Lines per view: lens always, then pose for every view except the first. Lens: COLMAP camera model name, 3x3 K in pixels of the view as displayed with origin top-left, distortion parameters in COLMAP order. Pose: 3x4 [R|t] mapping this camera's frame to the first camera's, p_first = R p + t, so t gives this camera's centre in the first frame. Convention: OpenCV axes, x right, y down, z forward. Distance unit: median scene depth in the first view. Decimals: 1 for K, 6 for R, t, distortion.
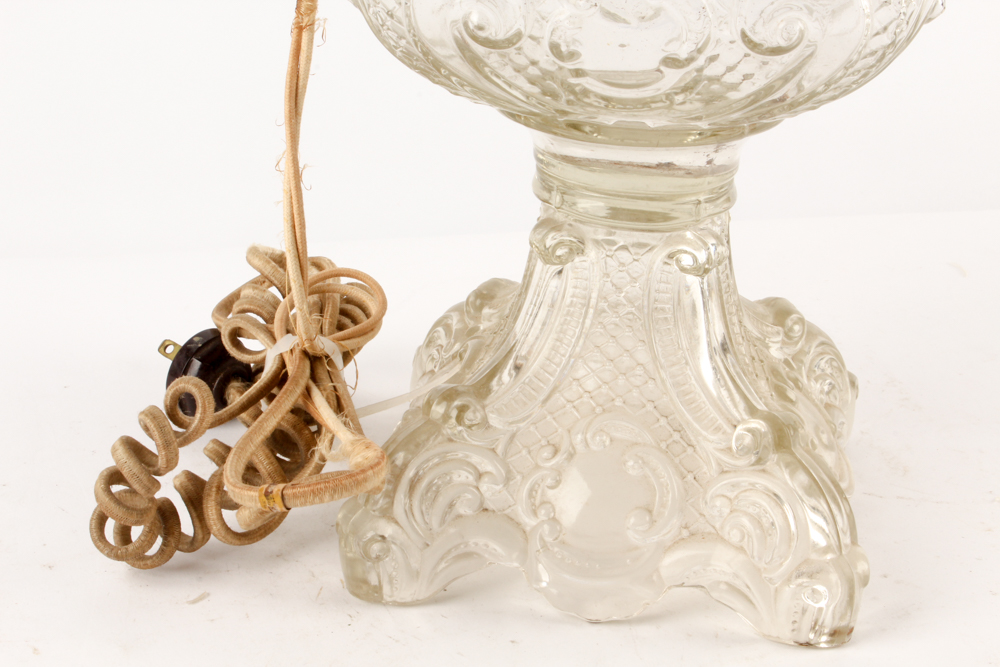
lens RADIAL K [[1908.9, 0, 499.1], [0, 1908.9, 340.9], [0, 0, 1]] dist [-0.001503, 0.000000]
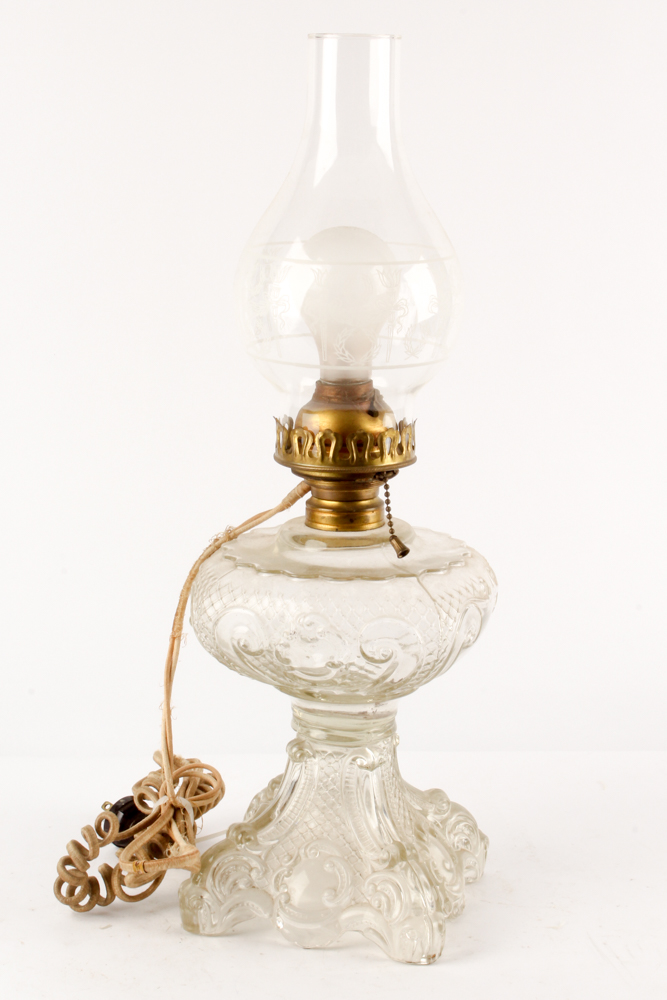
lens RADIAL K [[1924.9, 0, 337.7], [0, 1924.9, 494.4], [0, 0, 1]] dist [-0.070343, 0.000000]
pose [[0.995198, 0.023541, -0.095010, 0.253023], [-0.042037, 0.979368, -0.197666, 0.078906], [0.088397, 0.200710, 0.975654, -0.974090]]
